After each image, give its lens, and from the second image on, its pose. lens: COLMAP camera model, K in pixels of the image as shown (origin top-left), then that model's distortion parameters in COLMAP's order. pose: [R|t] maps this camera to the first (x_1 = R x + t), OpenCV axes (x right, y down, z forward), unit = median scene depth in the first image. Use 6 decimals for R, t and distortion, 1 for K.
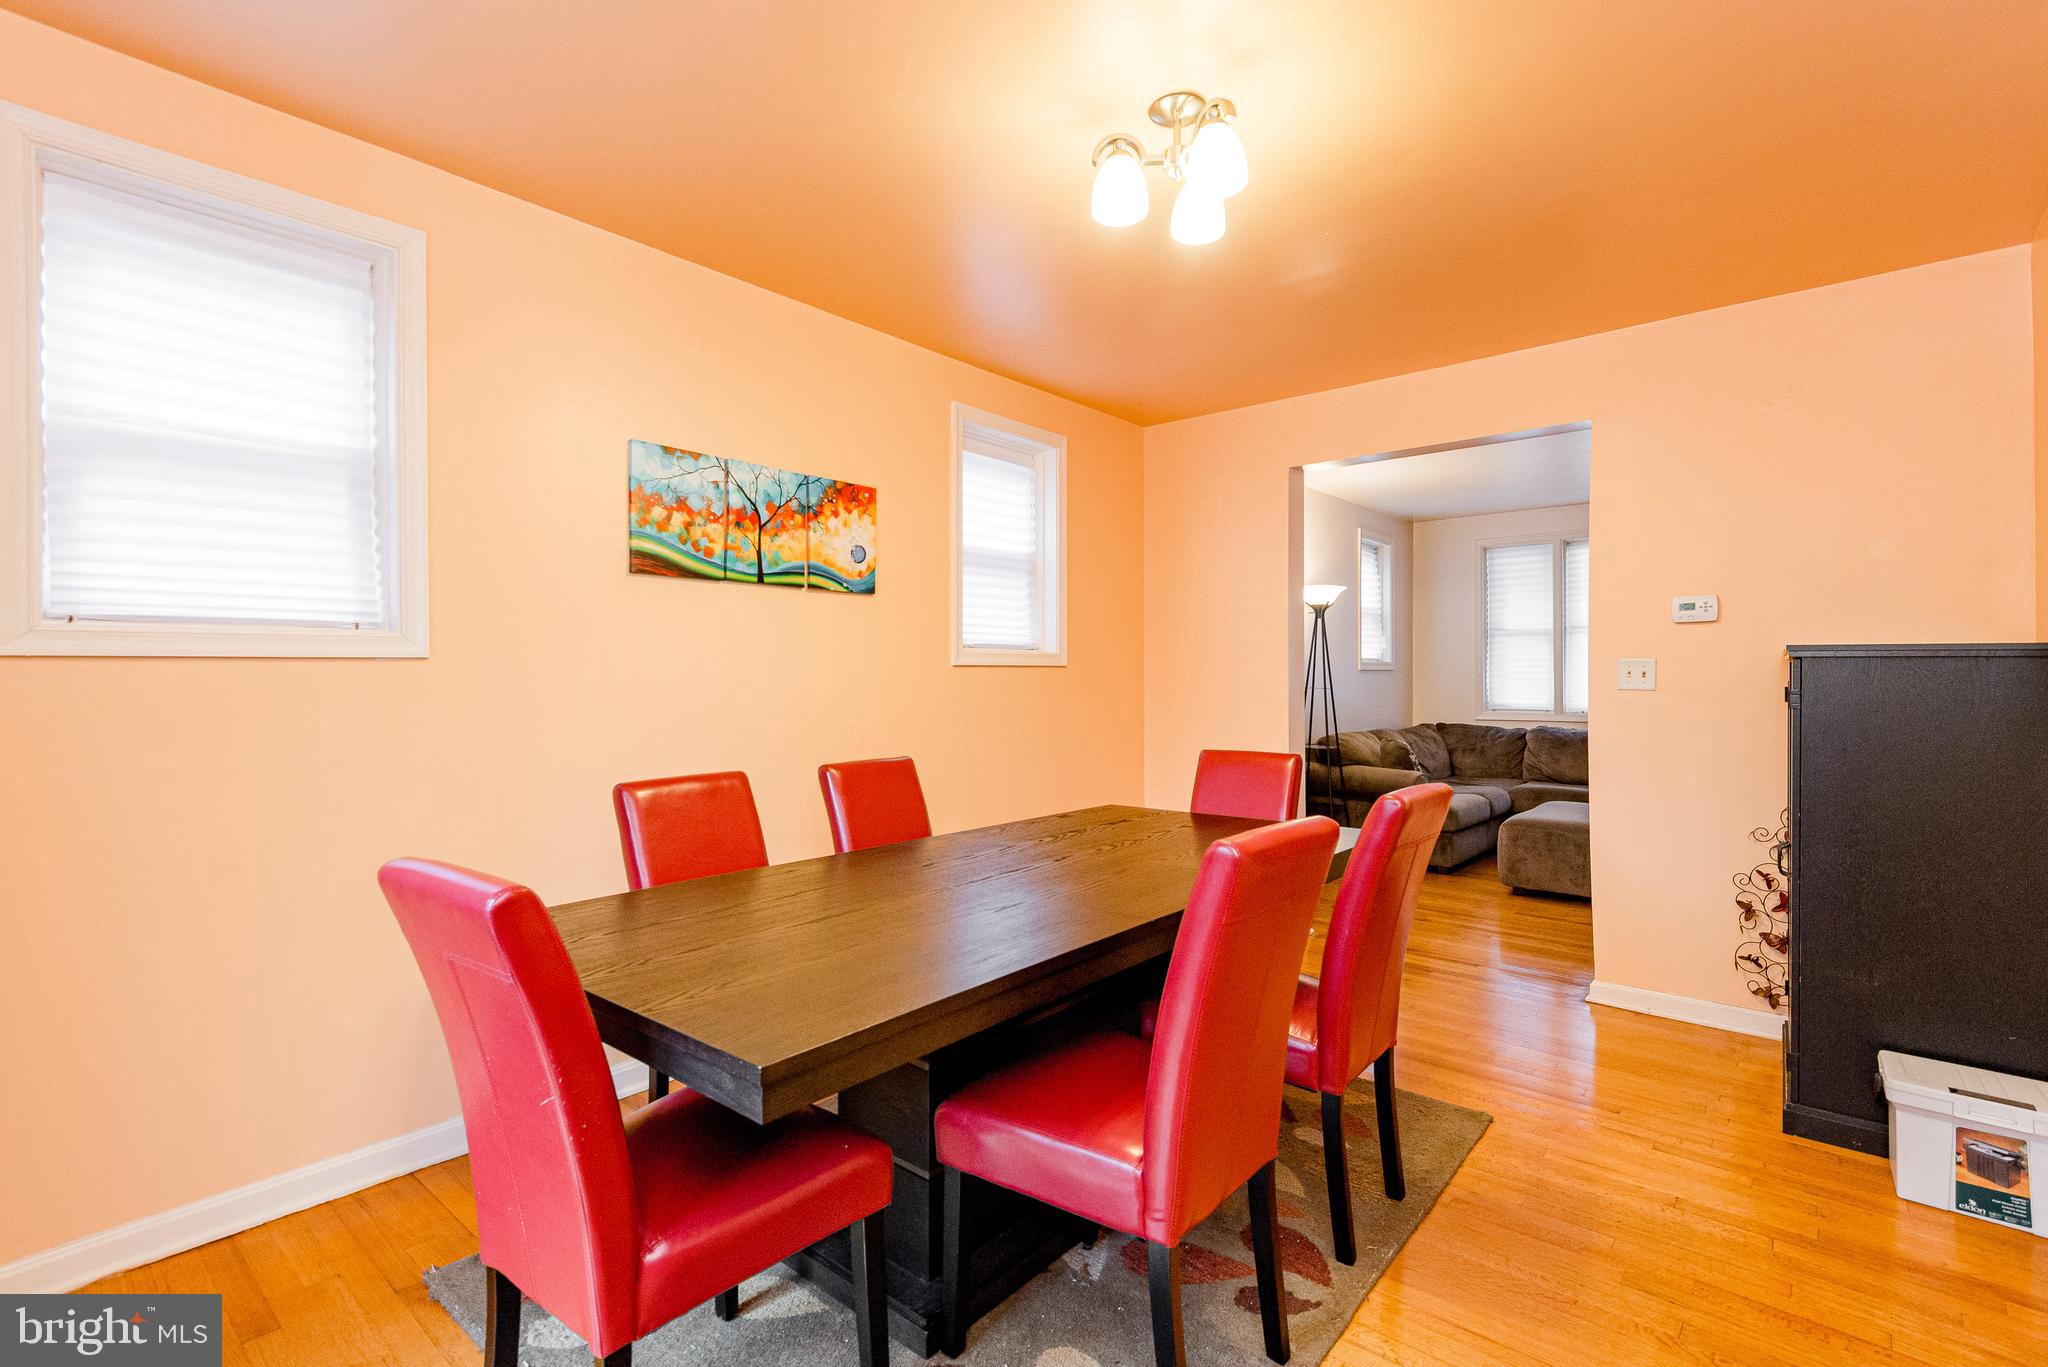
lens RADIAL K [[910.6, 0, 1010.7], [0, 910.6, 677.7], [0, 0, 1]] dist [0.029131, -0.009881]
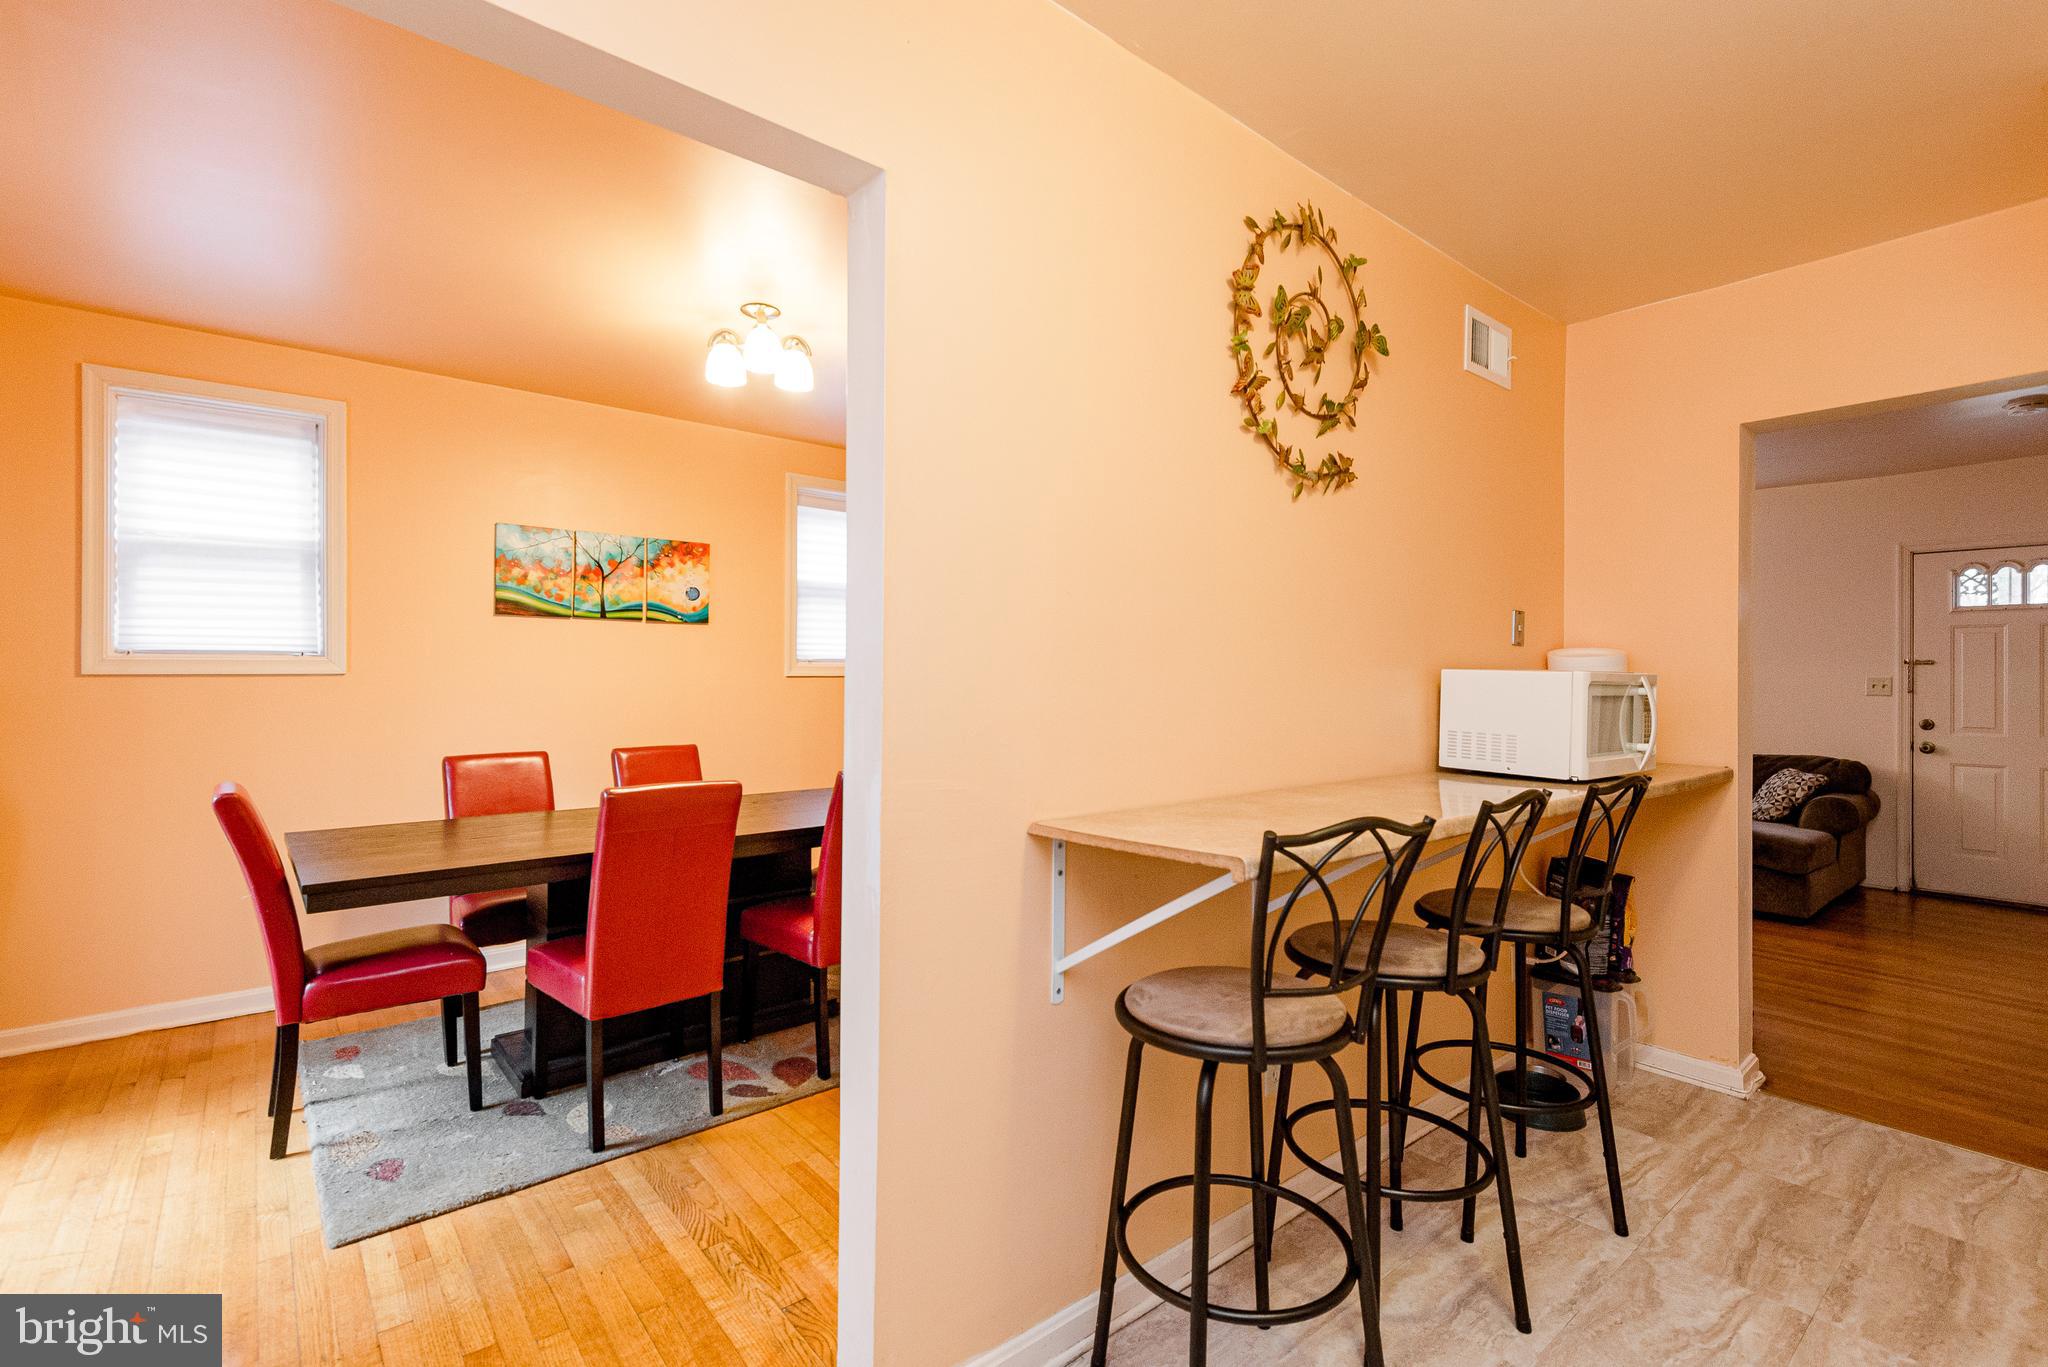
lens RADIAL K [[920.8, 0, 1034.0], [0, 920.8, 678.3], [0, 0, 1]] dist [0.033956, -0.016112]
pose [[0.985760, 0.005687, -0.168061, 0.636745], [-0.005423, 0.999983, 0.002027, -0.018729], [0.168070, -0.001087, 0.985775, -0.296465]]
